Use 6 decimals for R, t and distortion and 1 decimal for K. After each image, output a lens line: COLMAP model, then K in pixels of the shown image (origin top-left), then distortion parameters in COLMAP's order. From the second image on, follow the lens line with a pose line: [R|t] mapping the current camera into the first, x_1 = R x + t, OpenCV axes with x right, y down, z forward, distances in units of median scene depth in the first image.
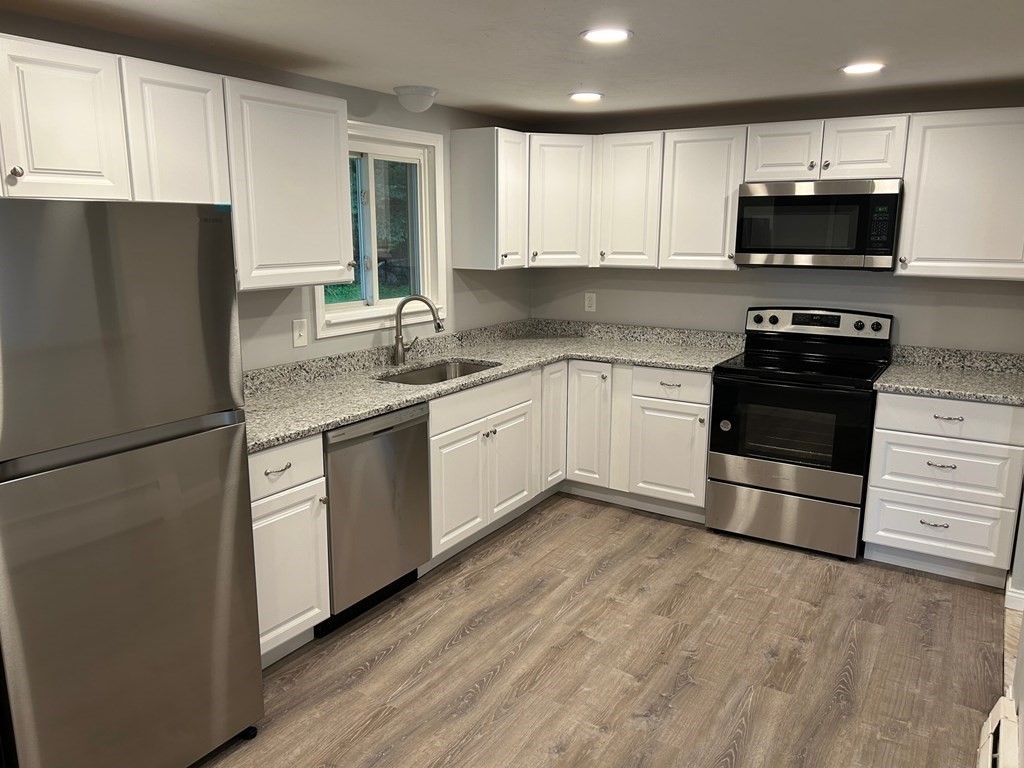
lens RADIAL K [[767.2, 0, 510.2], [0, 767.2, 377.6], [0, 0, 1]] dist [0.056423, -0.074353]
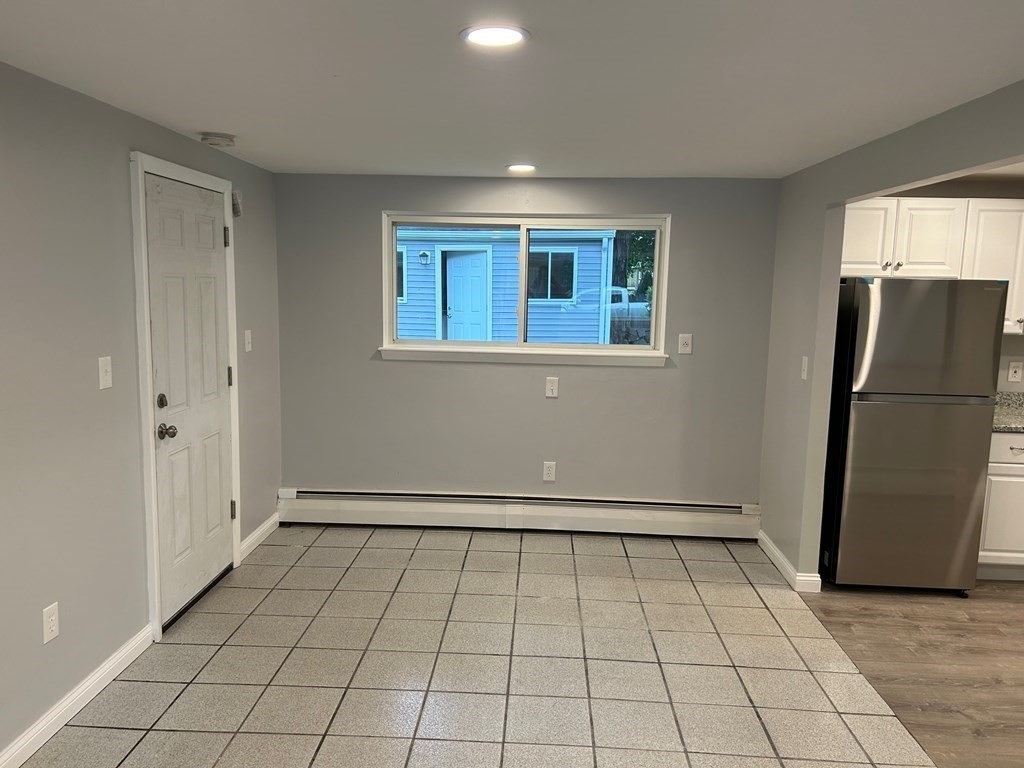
lens RADIAL K [[767.2, 0, 511.6], [0, 767.2, 390.0], [0, 0, 1]] dist [0.056423, -0.074353]
pose [[0.495097, 0.132141, -0.858730, 0.369343], [-0.189624, 0.980974, 0.041624, 0.095706], [0.847892, 0.142228, 0.510735, -0.487805]]
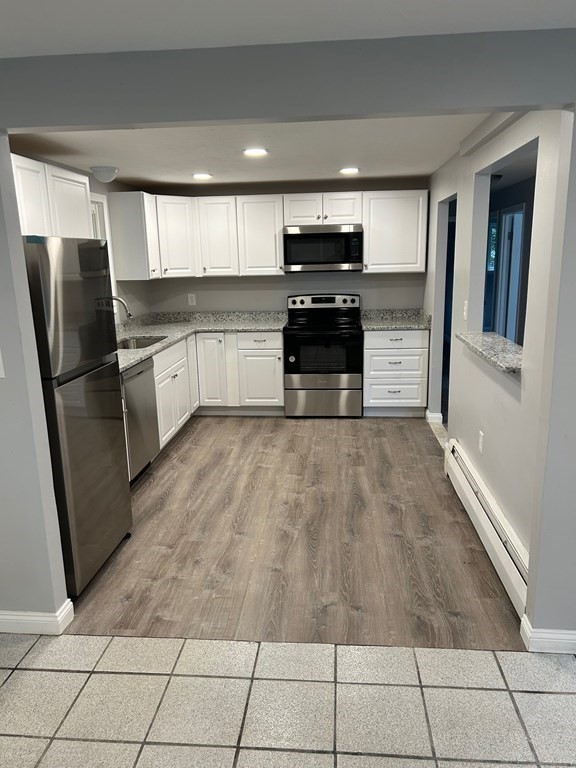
lens RADIAL K [[575.4, 0, 288.3], [0, 575.4, 388.0], [0, 0, 1]] dist [0.056423, -0.074353]
pose [[0.888702, -0.126966, 0.440554, -0.371798], [0.114125, 0.991907, 0.055646, 0.057759], [-0.444053, 0.000825, 0.896000, -0.252067]]
